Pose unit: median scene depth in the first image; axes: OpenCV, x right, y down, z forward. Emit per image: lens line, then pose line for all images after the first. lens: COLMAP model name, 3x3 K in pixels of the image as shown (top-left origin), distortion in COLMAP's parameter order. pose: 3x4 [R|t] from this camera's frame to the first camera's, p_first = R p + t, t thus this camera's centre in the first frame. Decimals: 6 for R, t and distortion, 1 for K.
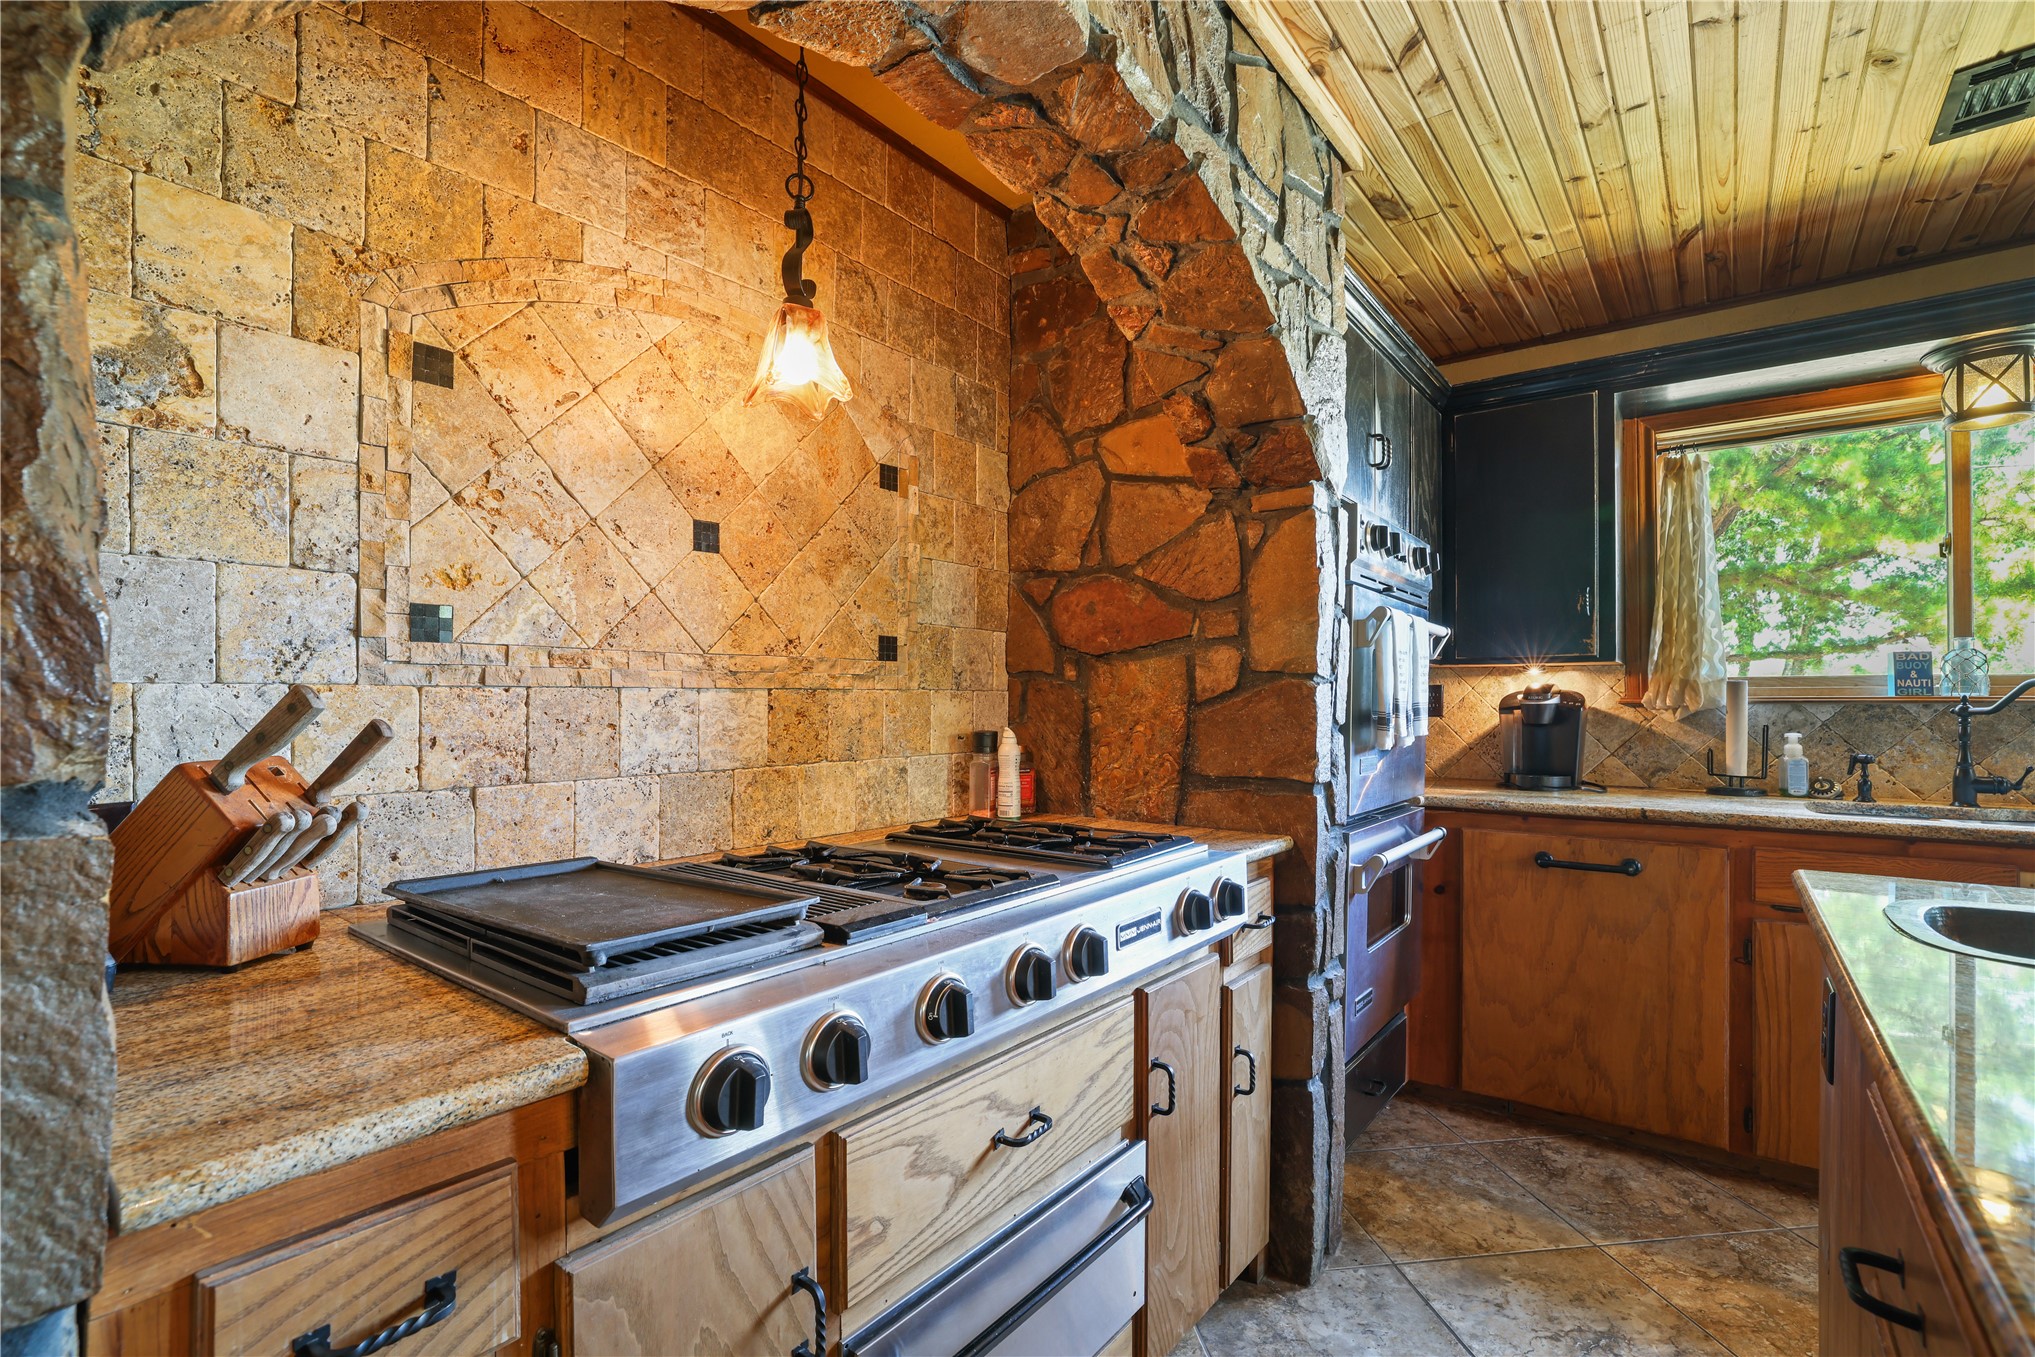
lens RADIAL K [[928.4, 0, 1029.8], [0, 928.4, 695.2], [0, 0, 1]] dist [-0.038228, 0.016246]
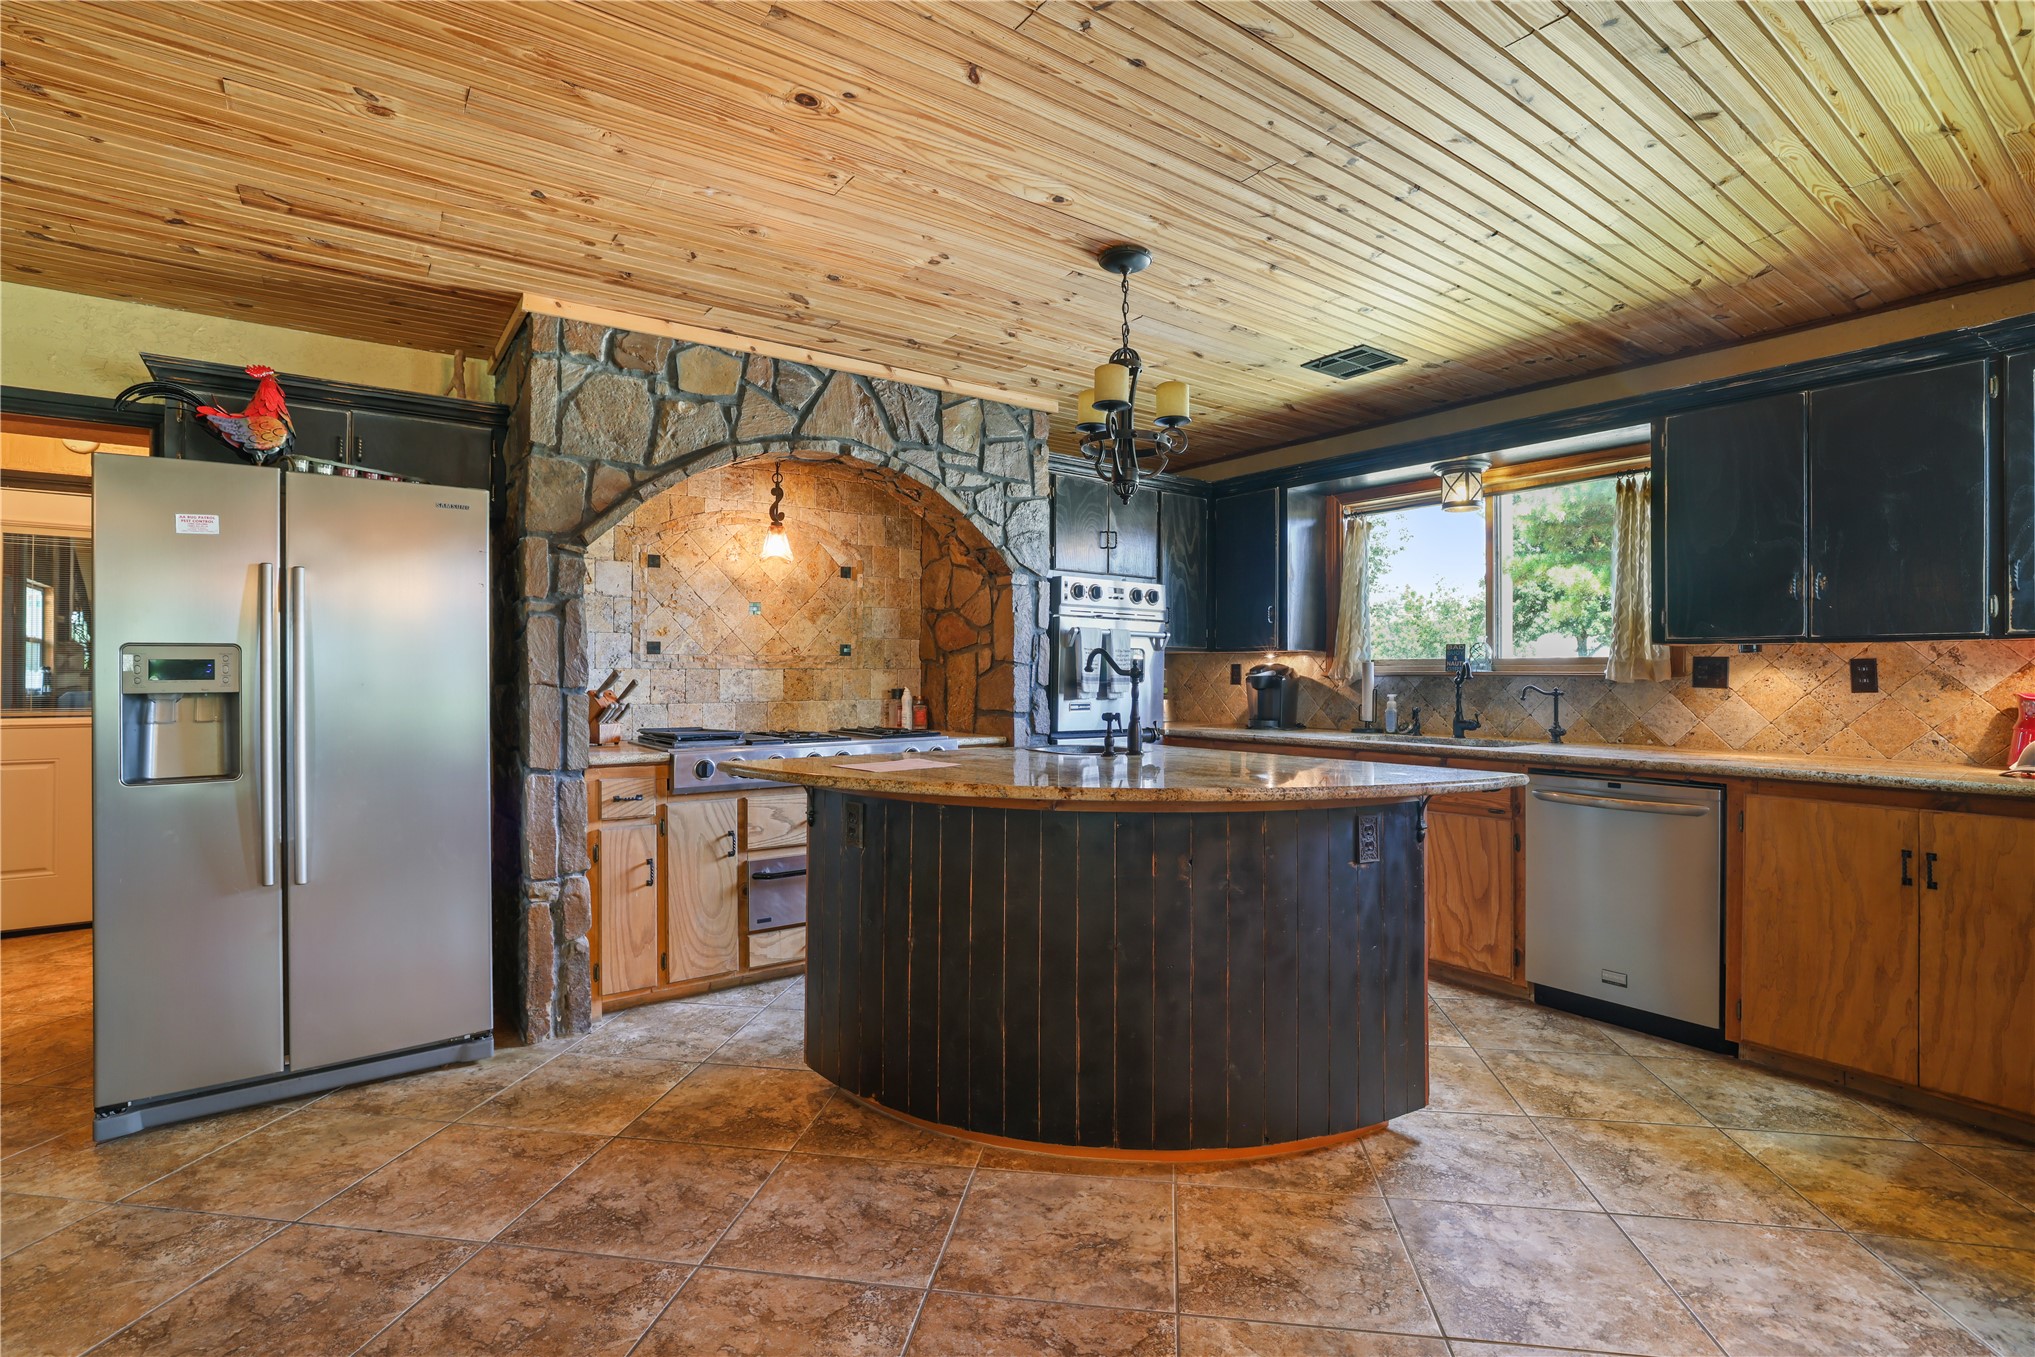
lens RADIAL K [[928.4, 0, 1006.7], [0, 928.4, 672.9], [0, 0, 1]] dist [-0.038228, 0.016246]
pose [[0.959972, 0.000351, -0.280095, 0.906741], [0.001211, 0.999985, 0.005405, -0.008635], [0.280093, -0.005527, 0.959957, -1.099337]]
